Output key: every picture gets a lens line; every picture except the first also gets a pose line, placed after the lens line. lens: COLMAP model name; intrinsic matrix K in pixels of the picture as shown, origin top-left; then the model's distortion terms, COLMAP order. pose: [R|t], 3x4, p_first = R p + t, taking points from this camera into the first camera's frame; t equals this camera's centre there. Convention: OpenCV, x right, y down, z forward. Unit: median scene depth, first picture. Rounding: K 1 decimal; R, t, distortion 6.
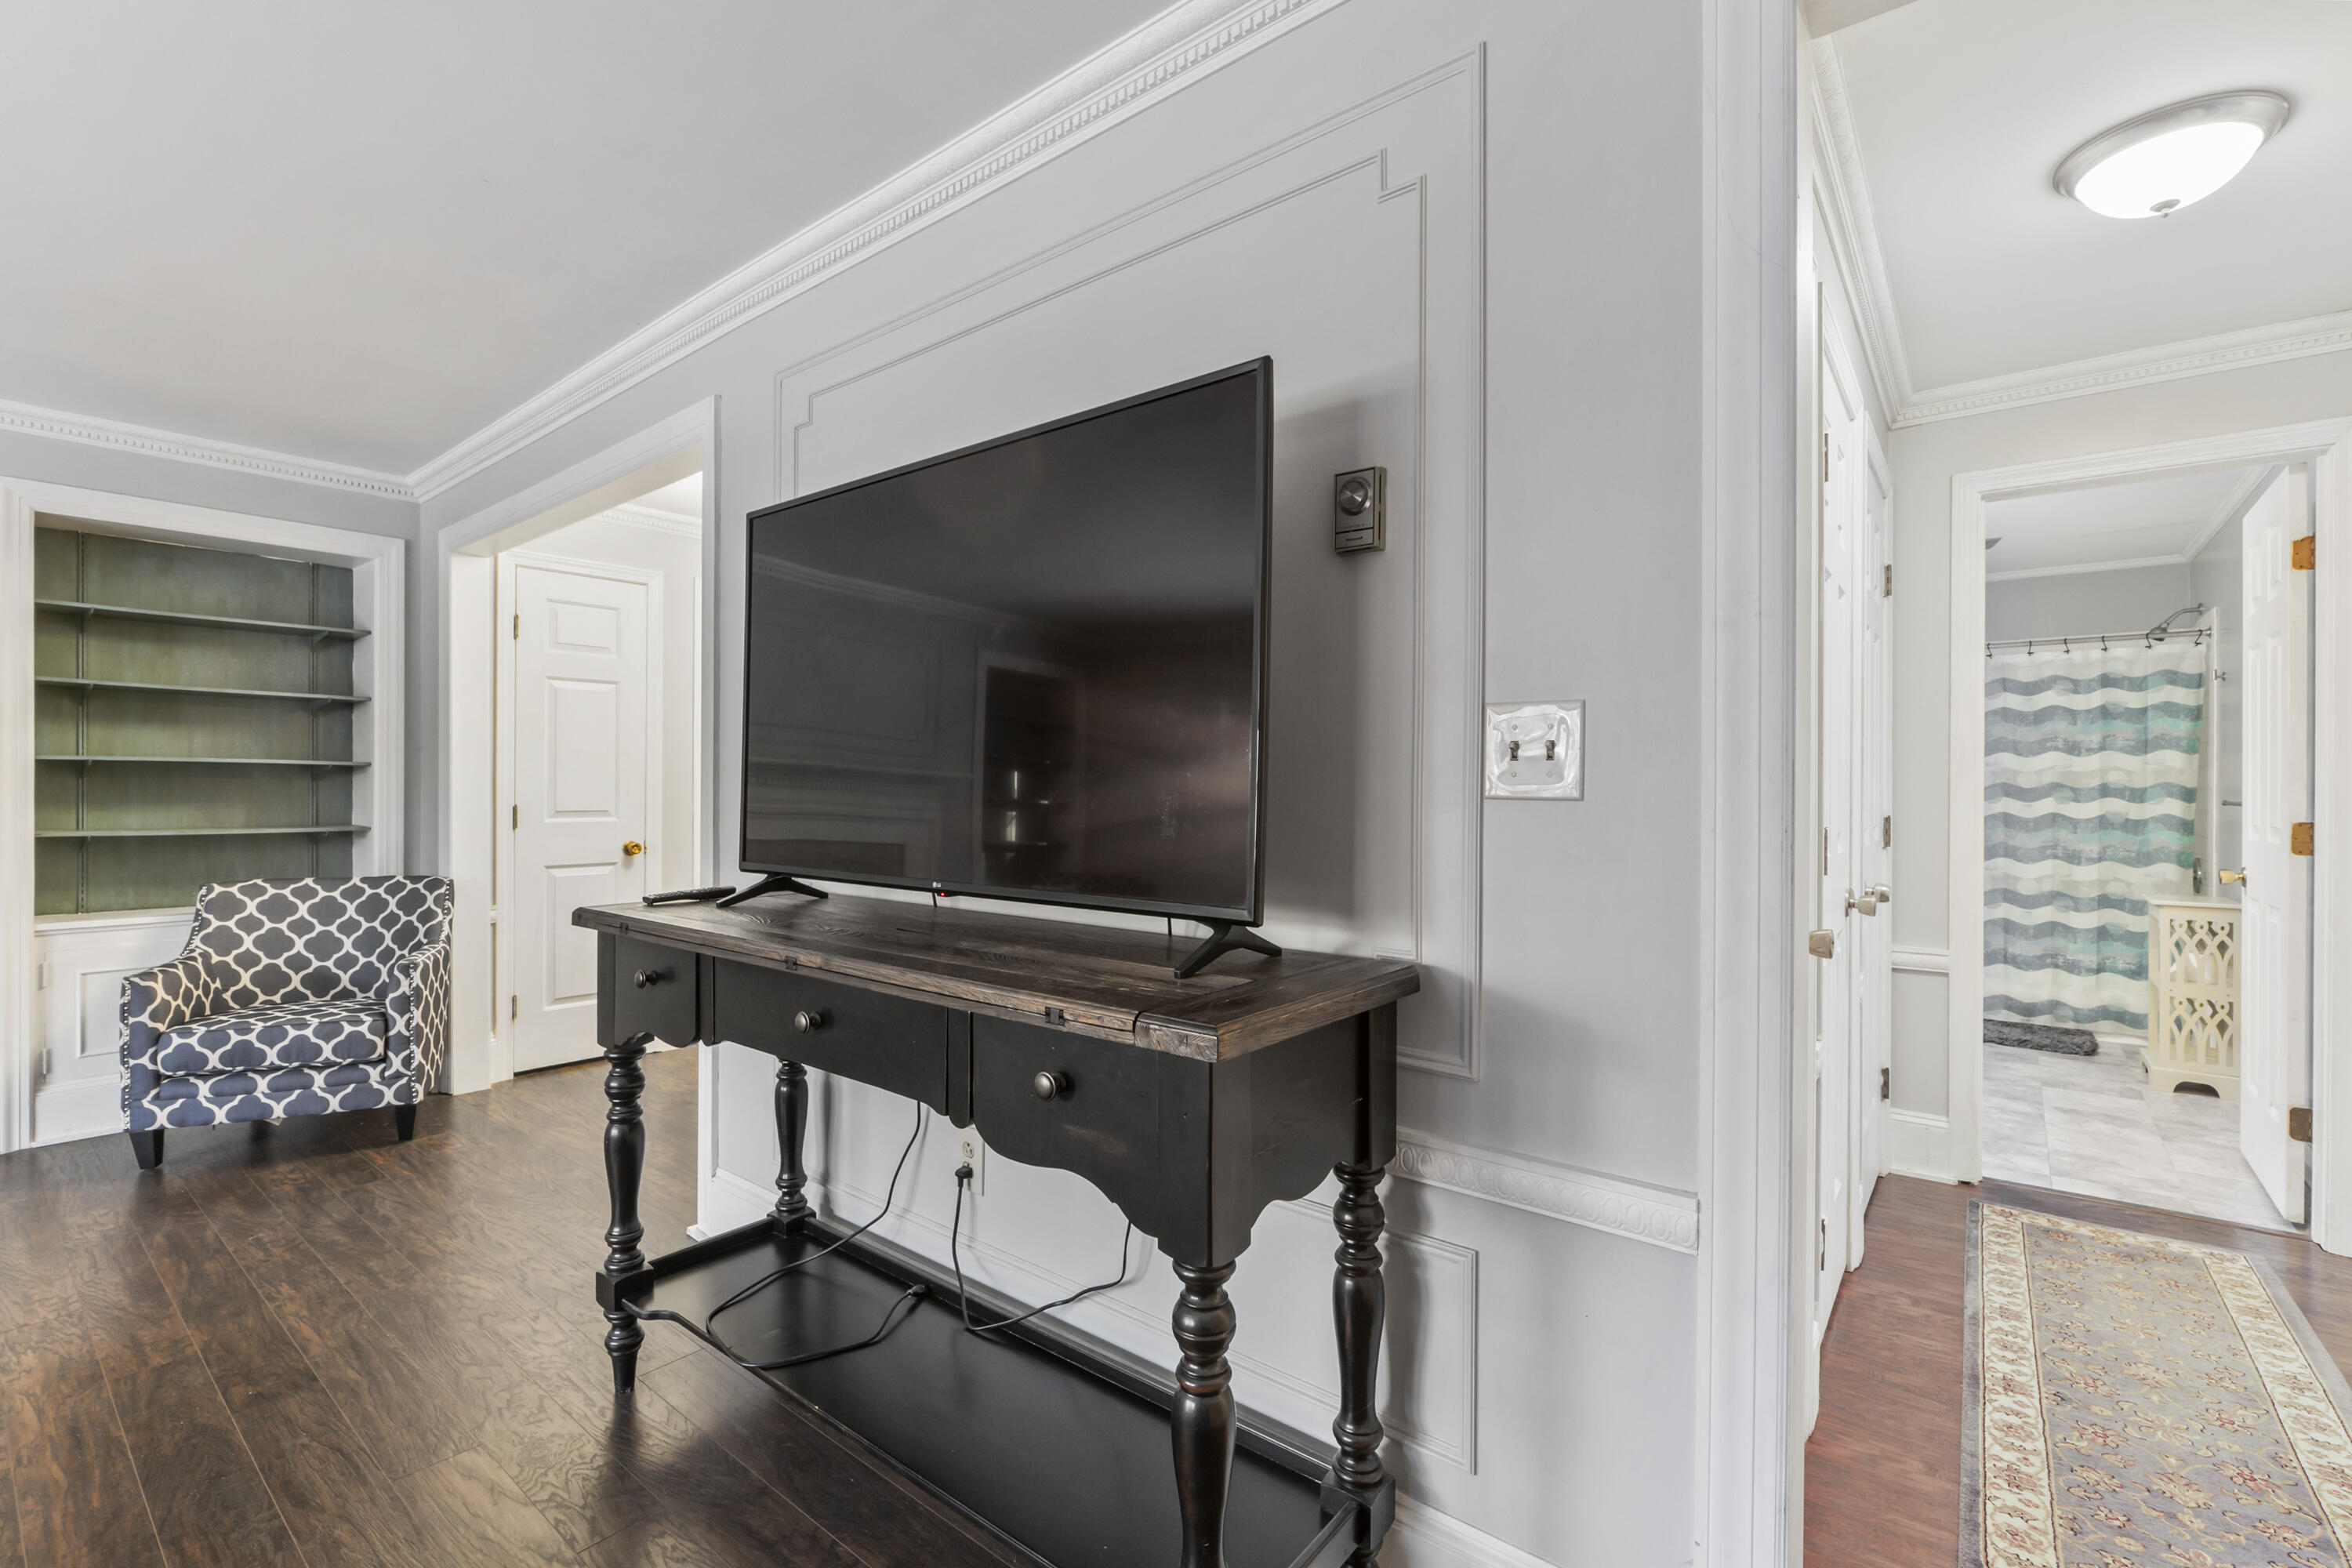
lens RADIAL K [[1010.6, 0, 1185.3], [0, 1010.6, 797.6], [0, 0, 1]] dist [0.000605, -0.000958]
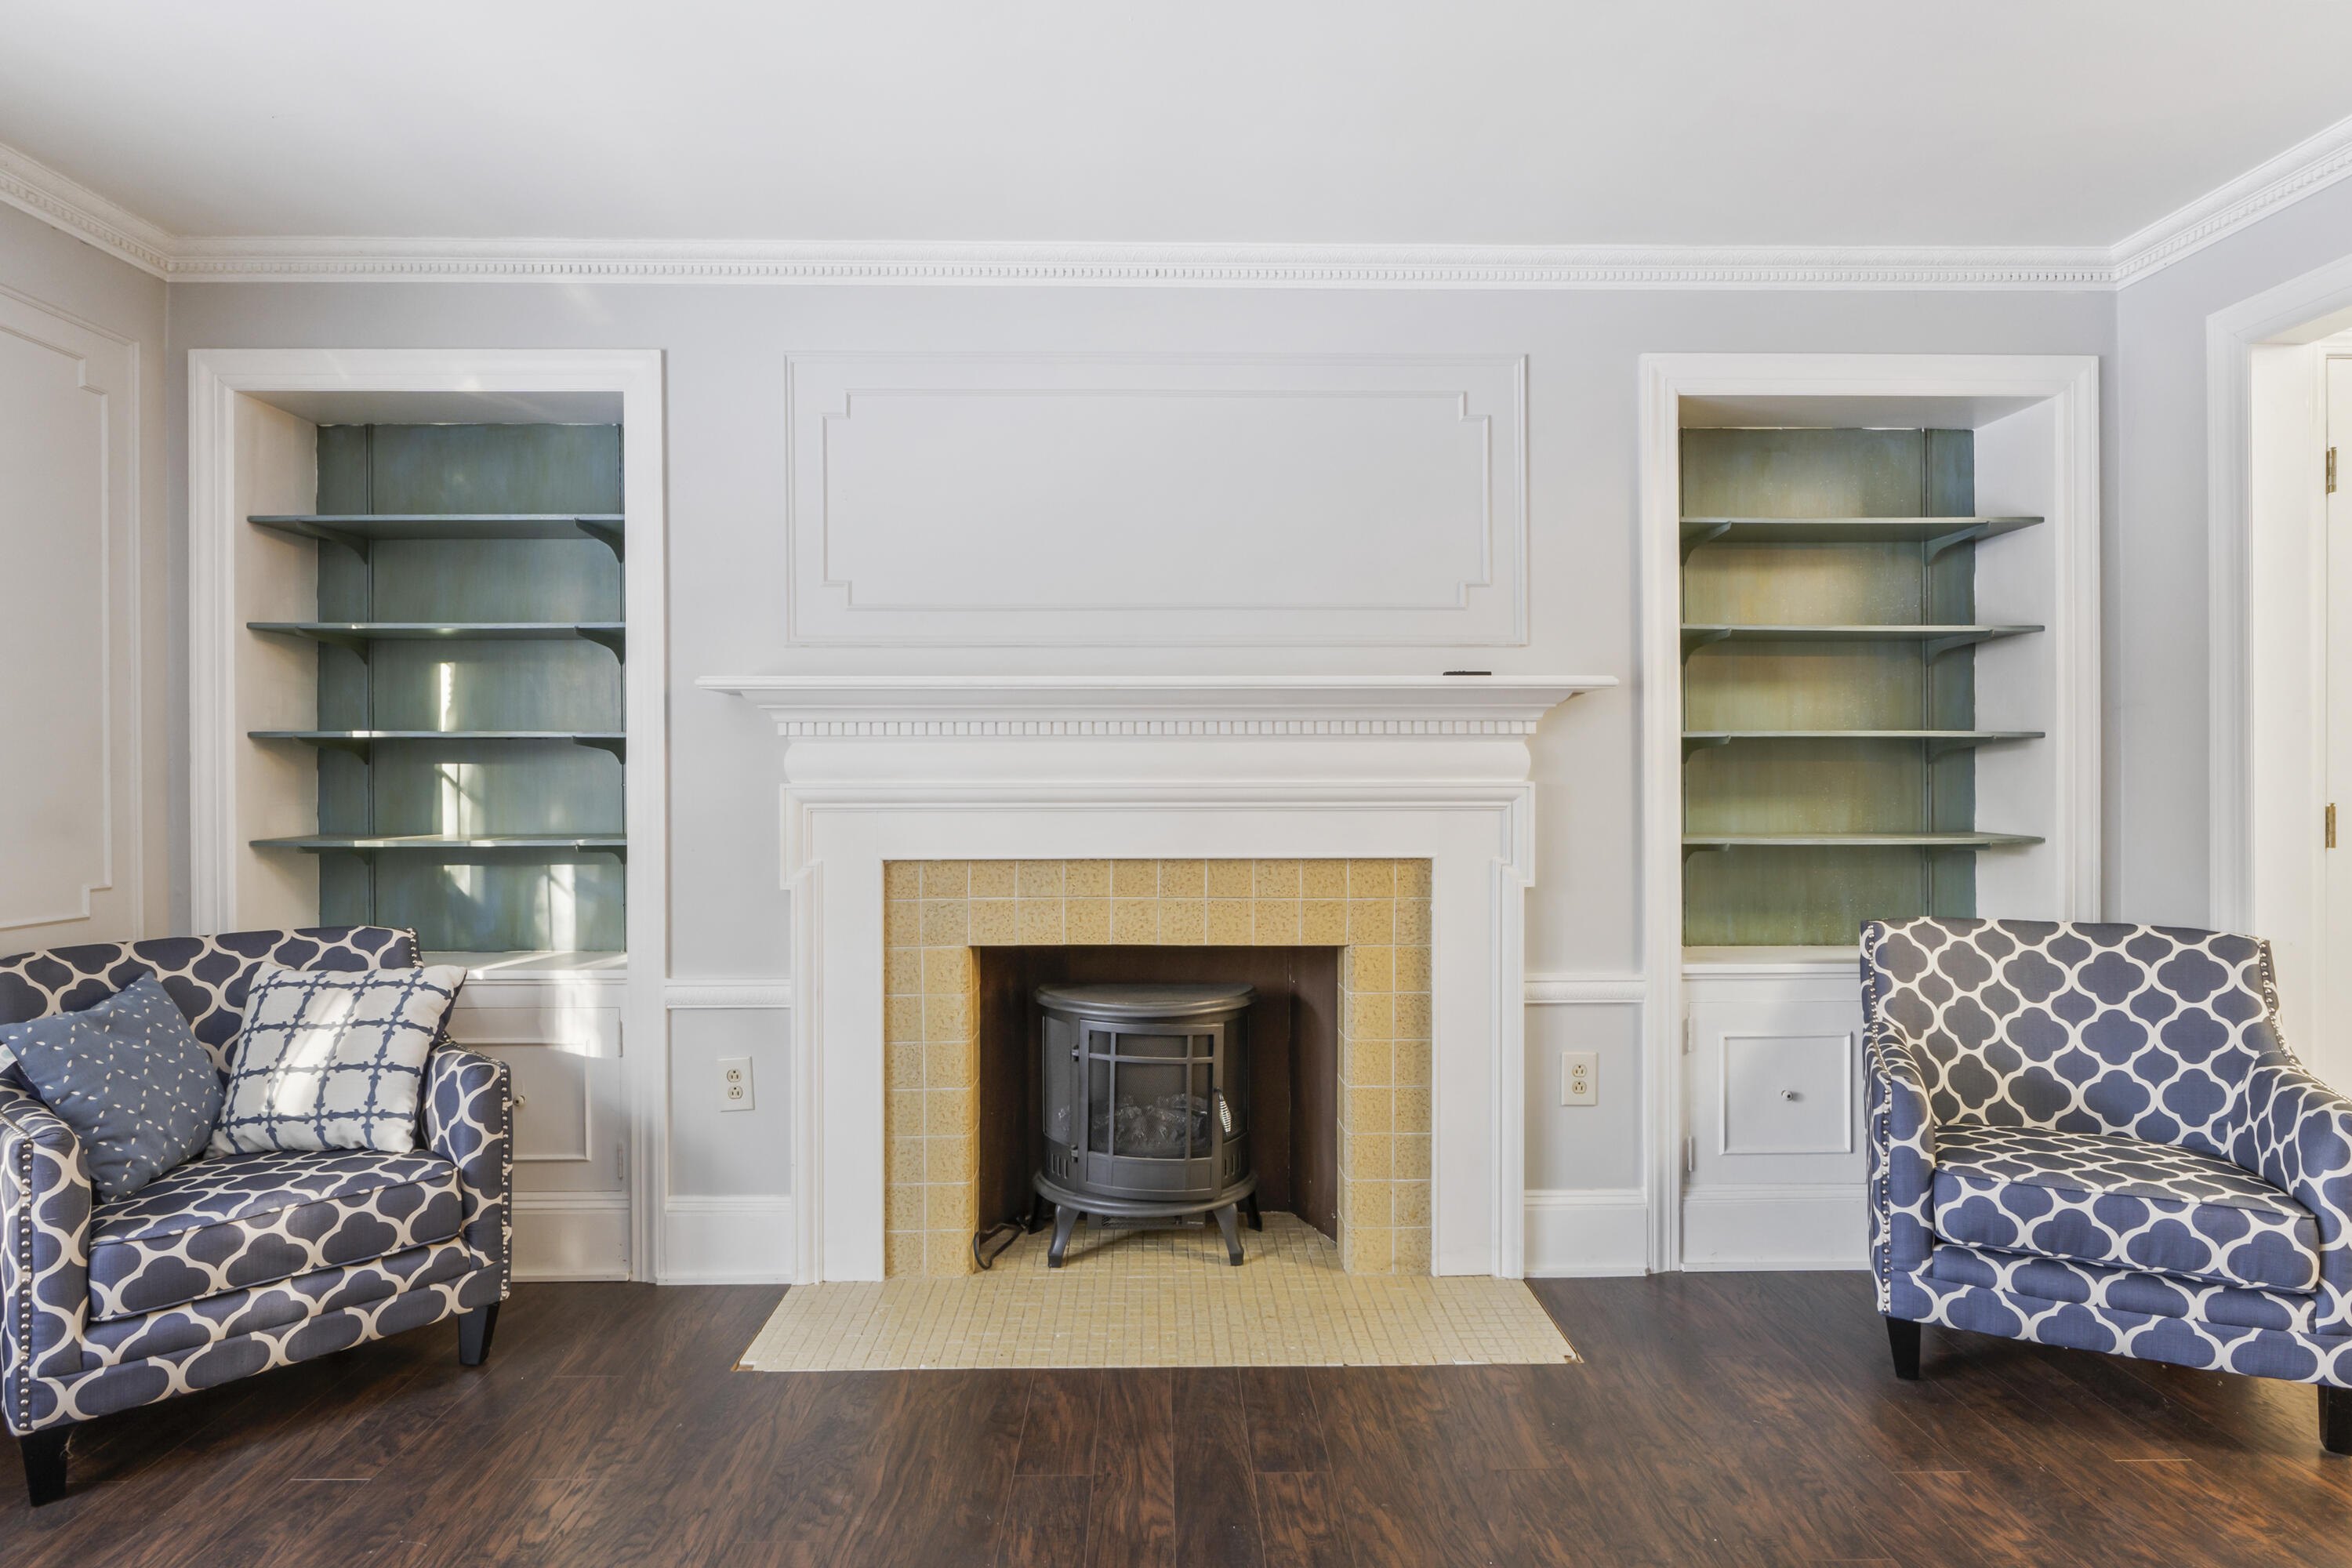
lens RADIAL K [[1275.1, 0, 1183.8], [0, 1275.1, 769.2], [0, 0, 1]] dist [-0.019502, -0.000877]
pose [[0.648110, -0.006410, -0.761519, -0.668301], [0.002568, 0.999977, -0.006232, -0.010157], [0.761542, 0.002084, 0.648112, 0.131599]]
